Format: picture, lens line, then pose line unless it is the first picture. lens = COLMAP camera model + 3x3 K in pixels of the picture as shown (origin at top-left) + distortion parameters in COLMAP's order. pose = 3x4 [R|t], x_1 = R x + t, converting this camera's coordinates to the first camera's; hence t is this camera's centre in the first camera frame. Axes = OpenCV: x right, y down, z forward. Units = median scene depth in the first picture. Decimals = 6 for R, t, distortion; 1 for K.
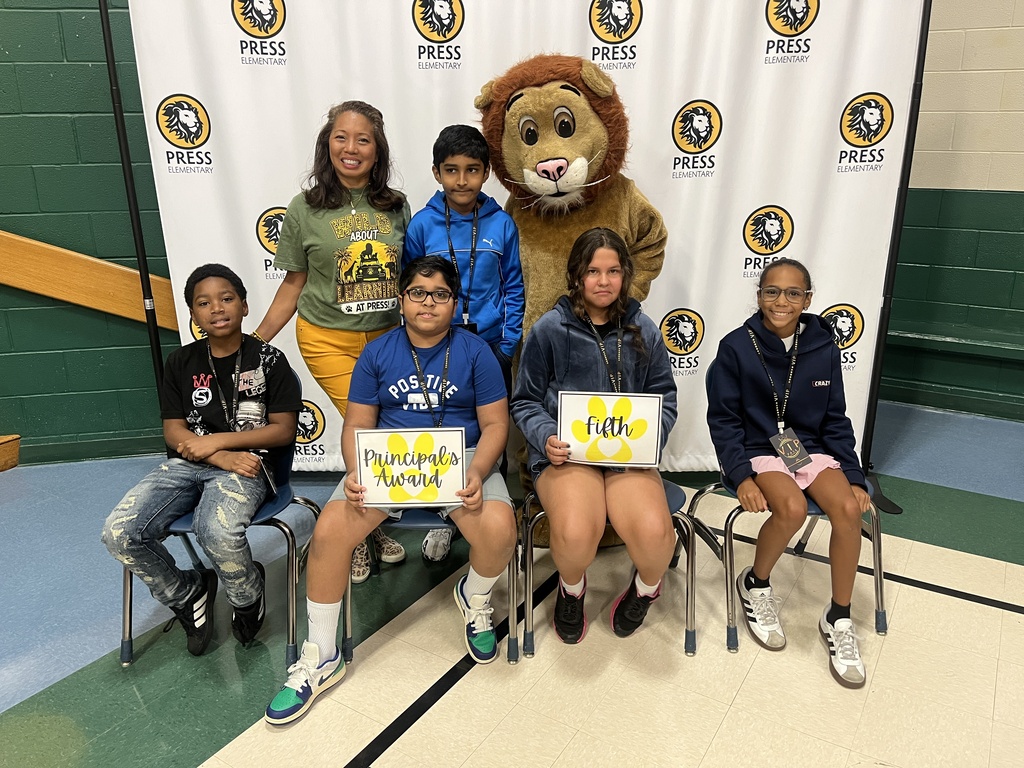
lens RADIAL K [[807.6, 0, 504.3], [0, 807.6, 373.6], [0, 0, 1]] dist [0.129318, -0.162295]
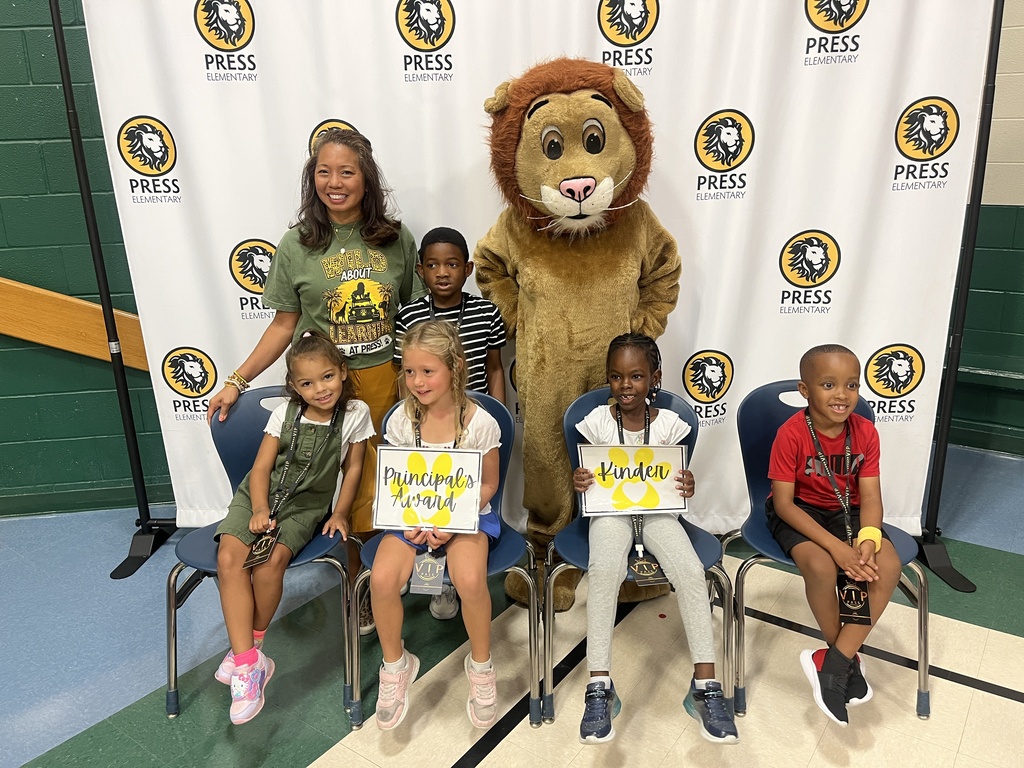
lens RADIAL K [[807.6, 0, 510.5], [0, 807.6, 389.6], [0, 0, 1]] dist [0.129318, -0.162295]
pose [[0.998193, -0.001396, -0.060070, 0.061097], [0.001054, 0.999983, -0.005730, -0.033981], [0.060077, 0.005657, 0.998178, 0.124668]]
